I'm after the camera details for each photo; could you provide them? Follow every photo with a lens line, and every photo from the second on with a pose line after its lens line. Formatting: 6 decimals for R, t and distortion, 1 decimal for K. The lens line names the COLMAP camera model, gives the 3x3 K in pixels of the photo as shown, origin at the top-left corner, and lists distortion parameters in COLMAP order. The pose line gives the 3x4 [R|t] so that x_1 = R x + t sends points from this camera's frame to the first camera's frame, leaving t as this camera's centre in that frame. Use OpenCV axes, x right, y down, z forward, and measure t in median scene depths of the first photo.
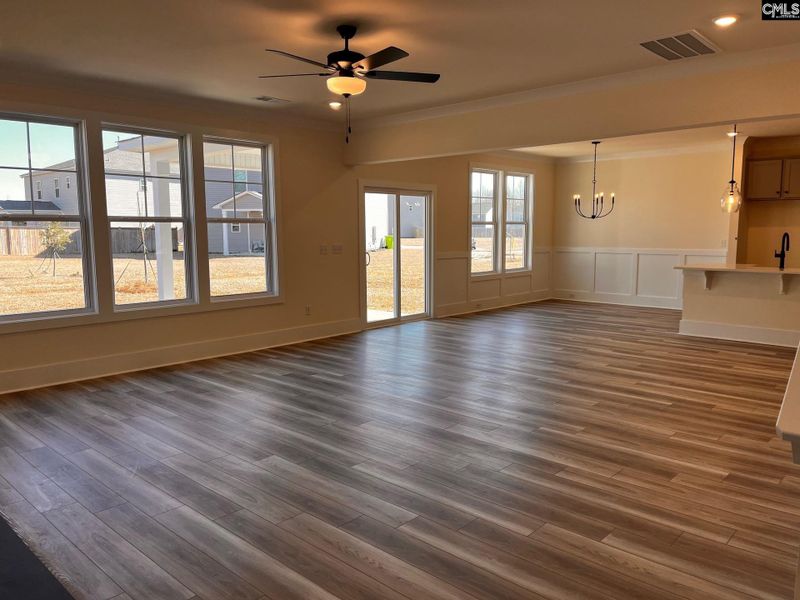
lens RADIAL K [[603.0, 0, 397.8], [0, 603.0, 297.5], [0, 0, 1]] dist [0.056763, -0.069106]
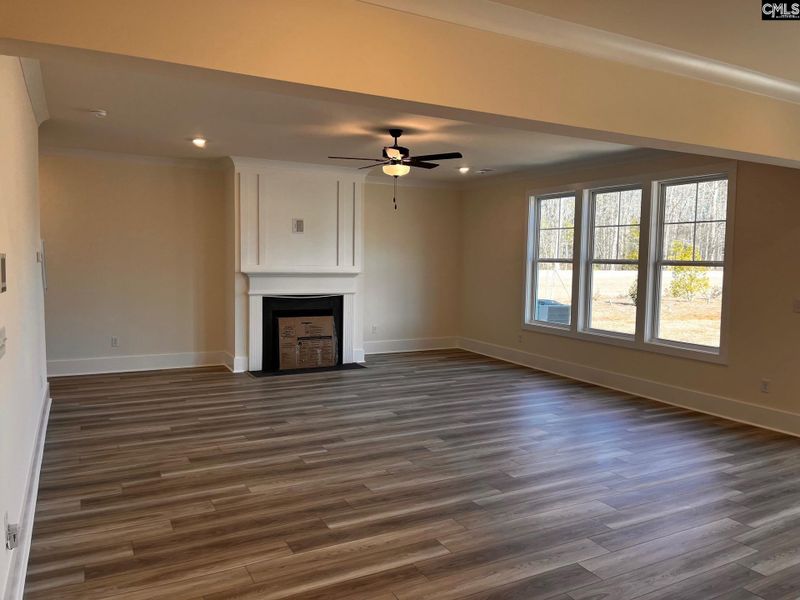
lens RADIAL K [[603.0, 0, 408.7], [0, 603.0, 300.9], [0, 0, 1]] dist [0.056763, -0.069106]
pose [[-0.314068, 0.066374, -0.947077, 0.577223], [-0.123994, 0.986141, 0.110231, -0.092463], [0.941269, 0.152052, -0.301485, 0.680260]]
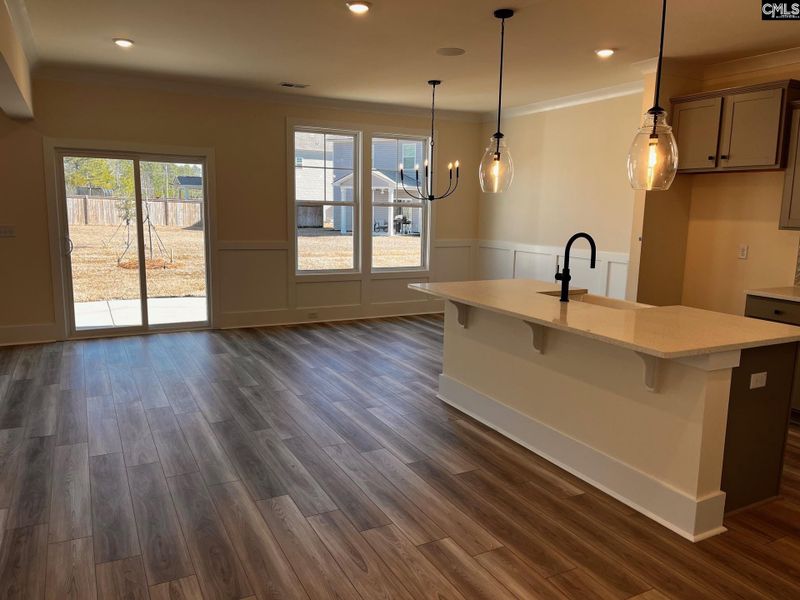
lens RADIAL K [[603.0, 0, 398.6], [0, 603.0, 301.1], [0, 0, 1]] dist [0.056763, -0.069106]
pose [[0.943755, 0.073265, -0.322426, 0.541485], [-0.060795, 0.996967, 0.048593, -0.052908], [0.325008, -0.026258, 0.945347, 0.384875]]
